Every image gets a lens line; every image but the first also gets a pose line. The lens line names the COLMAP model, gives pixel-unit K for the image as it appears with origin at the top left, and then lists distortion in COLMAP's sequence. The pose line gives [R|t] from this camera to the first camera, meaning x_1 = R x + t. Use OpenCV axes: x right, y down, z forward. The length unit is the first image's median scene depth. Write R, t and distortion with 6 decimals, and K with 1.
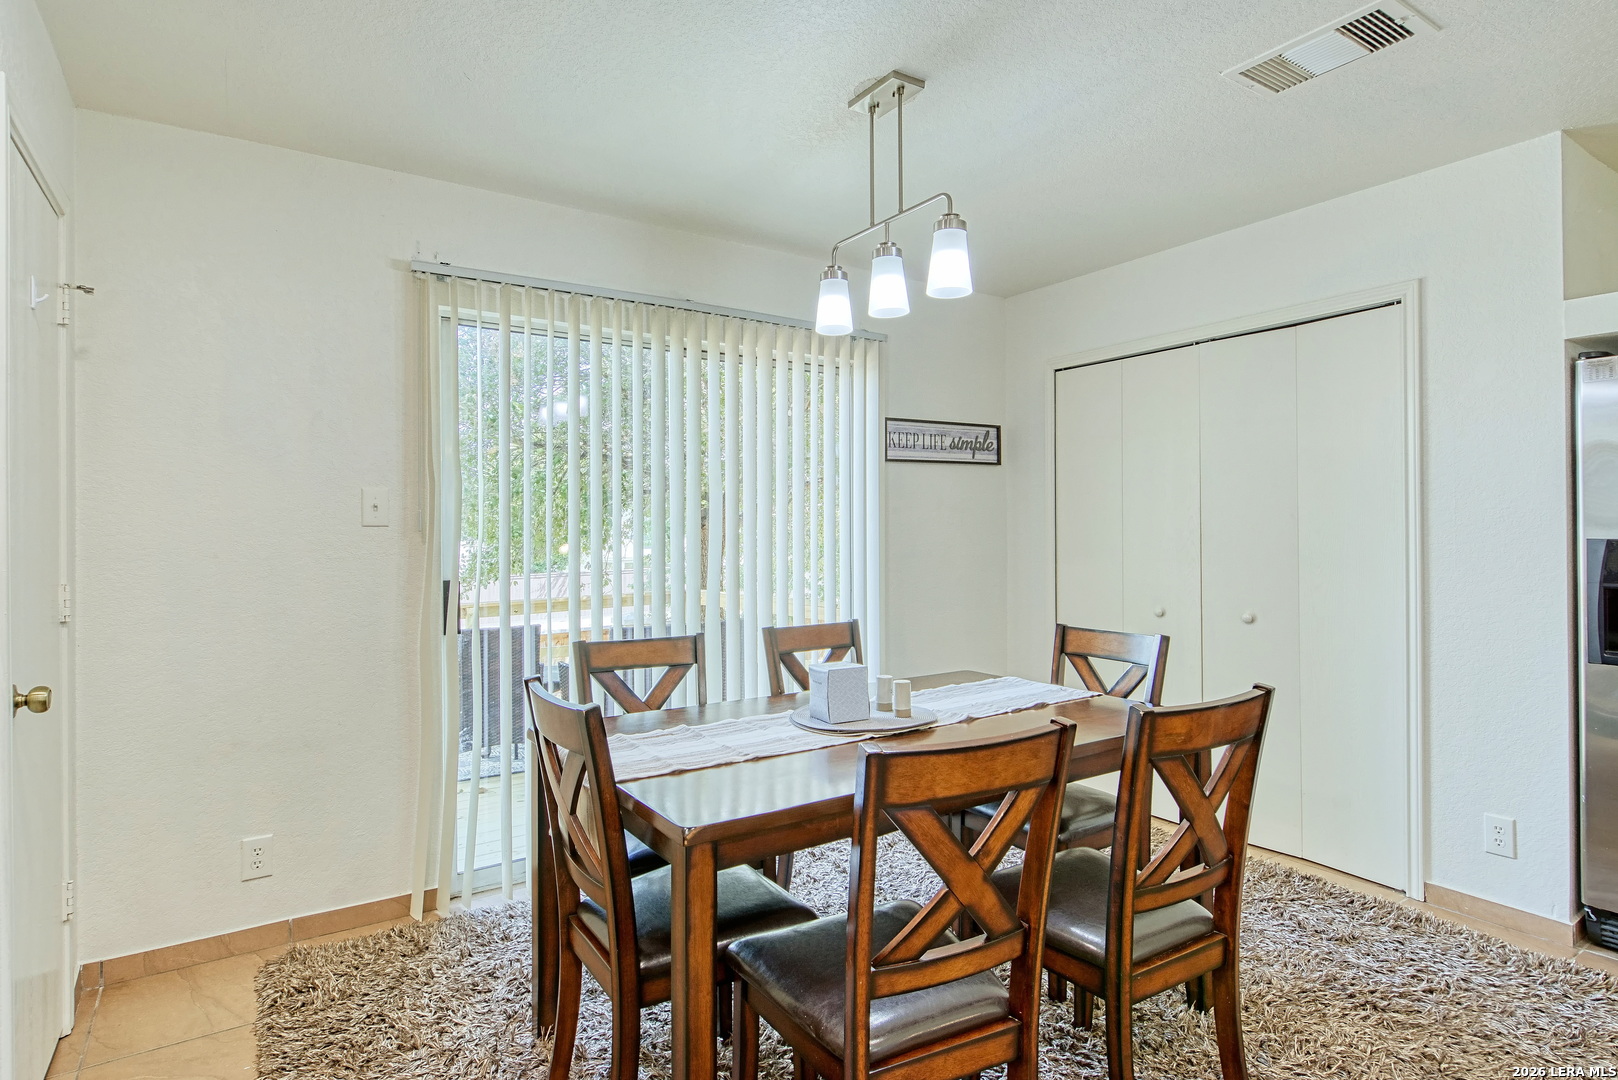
lens RADIAL K [[857.2, 0, 815.4], [0, 857.2, 532.4], [0, 0, 1]] dist [0.010018, -0.013079]
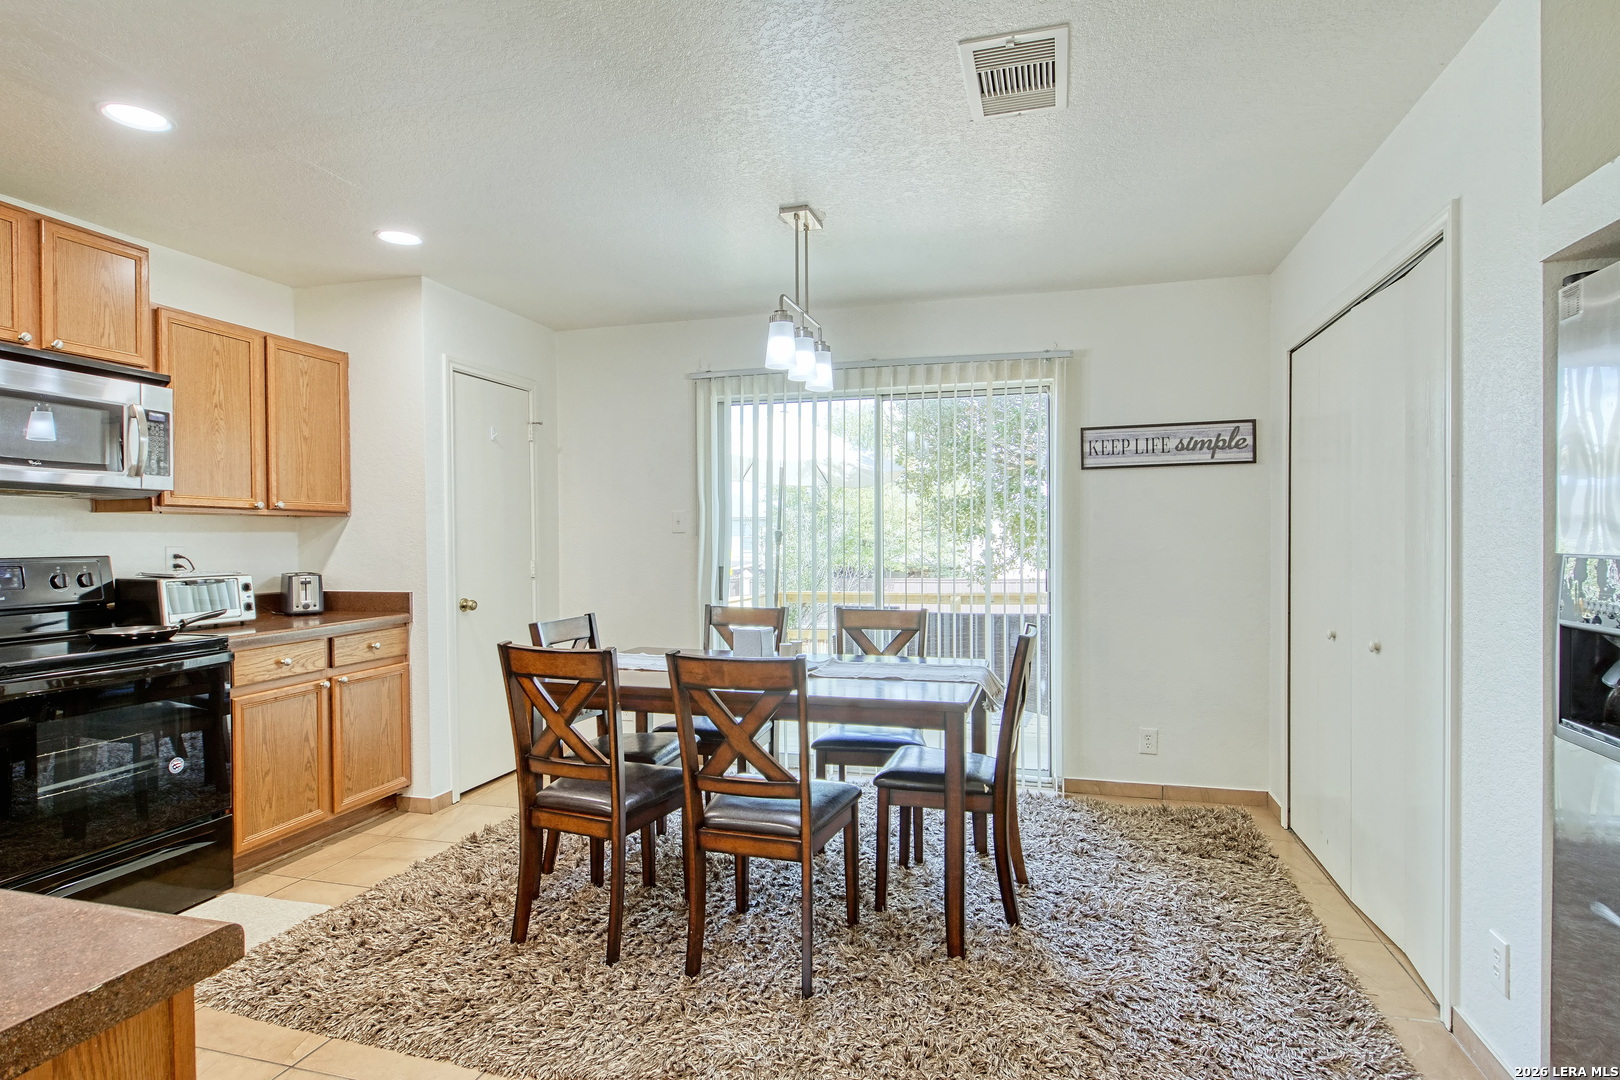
lens RADIAL K [[858.3, 0, 817.3], [0, 858.3, 552.2], [0, 0, 1]] dist [0.010018, -0.013079]
pose [[0.650333, 0.018892, -0.759415, 0.640289], [-0.001191, 0.999715, 0.023850, -0.005966], [0.759649, -0.014606, 0.650170, 0.062853]]
